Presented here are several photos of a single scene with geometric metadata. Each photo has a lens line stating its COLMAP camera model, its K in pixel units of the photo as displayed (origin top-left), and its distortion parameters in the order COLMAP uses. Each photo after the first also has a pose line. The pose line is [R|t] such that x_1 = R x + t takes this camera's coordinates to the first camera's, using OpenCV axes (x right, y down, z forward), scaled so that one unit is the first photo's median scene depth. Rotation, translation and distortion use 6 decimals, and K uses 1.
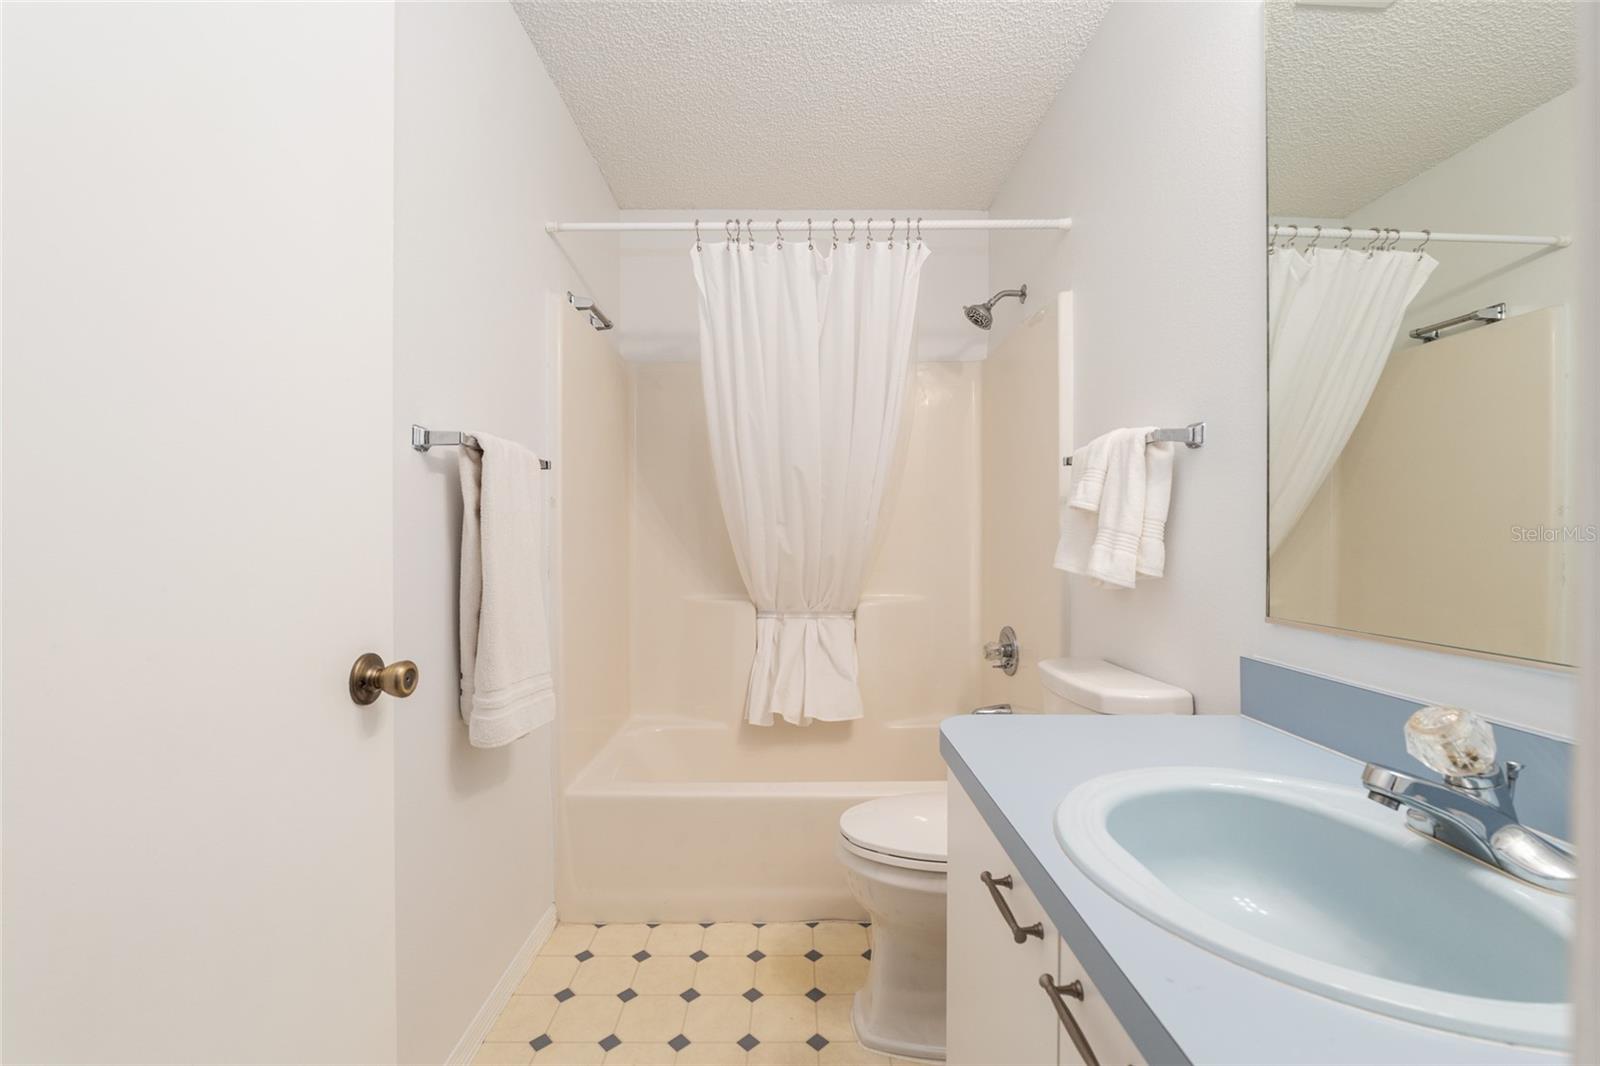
lens RADIAL K [[673.1, 0, 800.0], [0, 673.1, 533.0], [0, 0, 1]] dist [-0.008918, 0.000220]
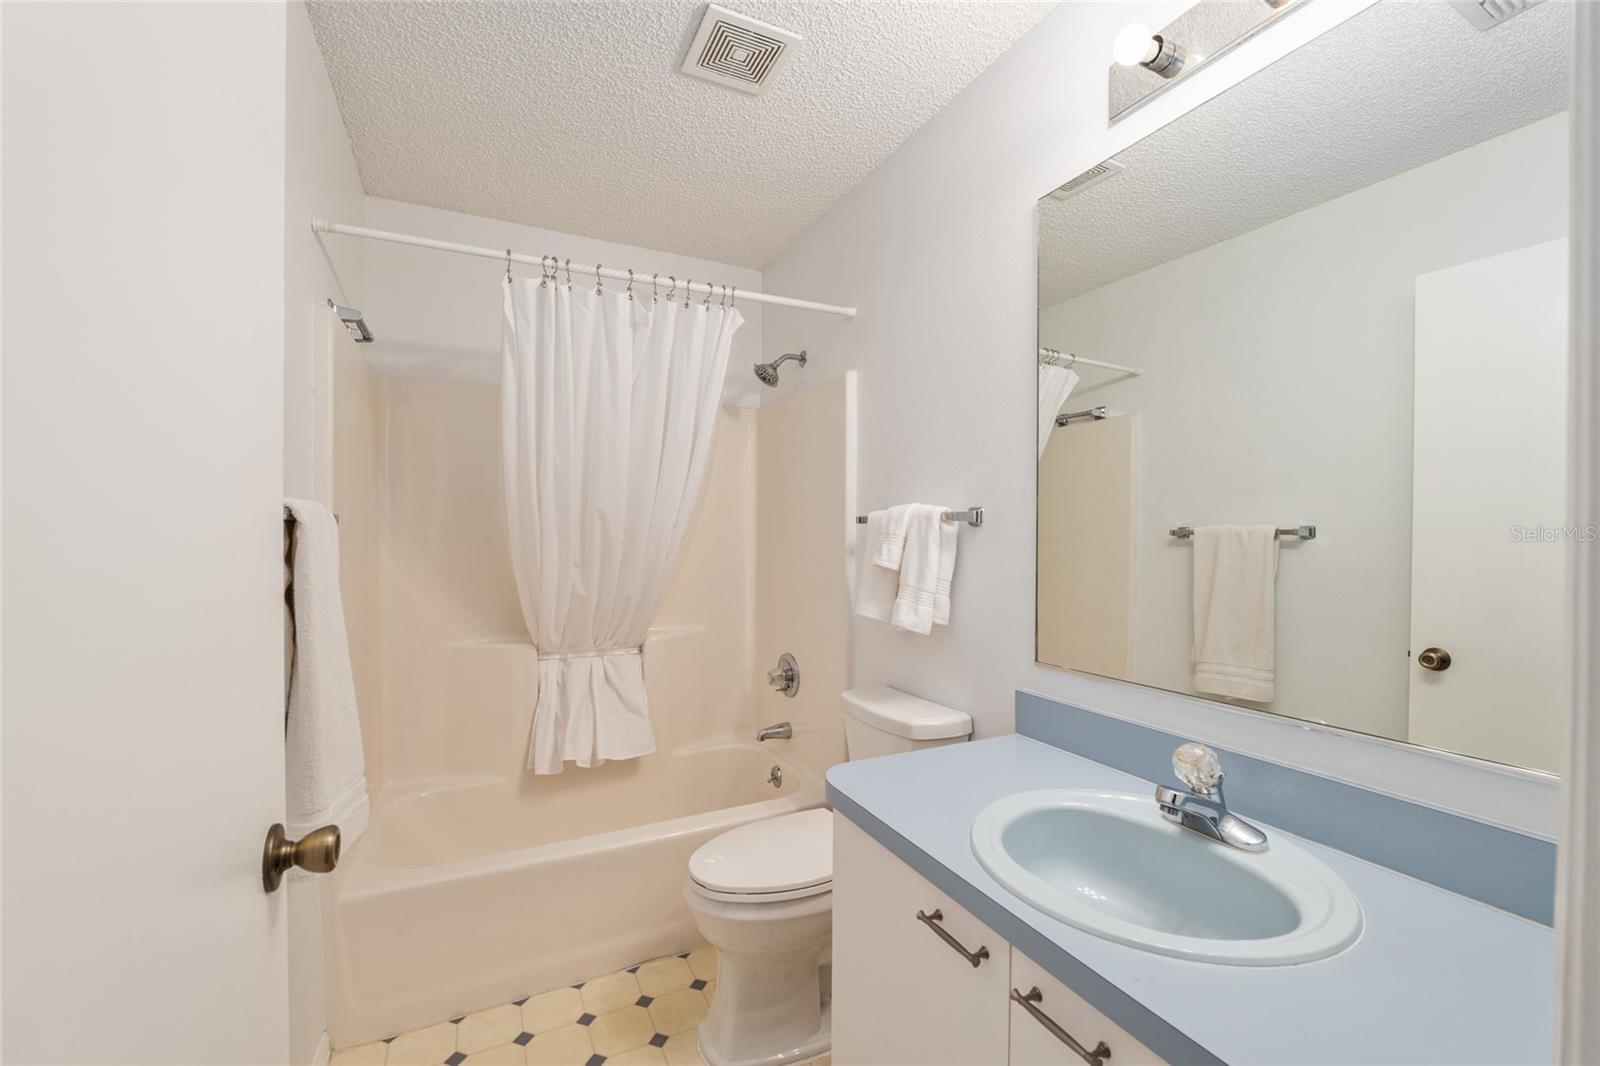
lens RADIAL K [[659.2, 0, 800.0], [0, 659.2, 533.0], [0, 0, 1]] dist [-0.009904, -0.000155]
pose [[0.897911, 0.003620, 0.440163, -0.190082], [-0.006864, 0.999960, 0.005778, -0.082454], [-0.440124, -0.008210, 0.897899, 0.004565]]
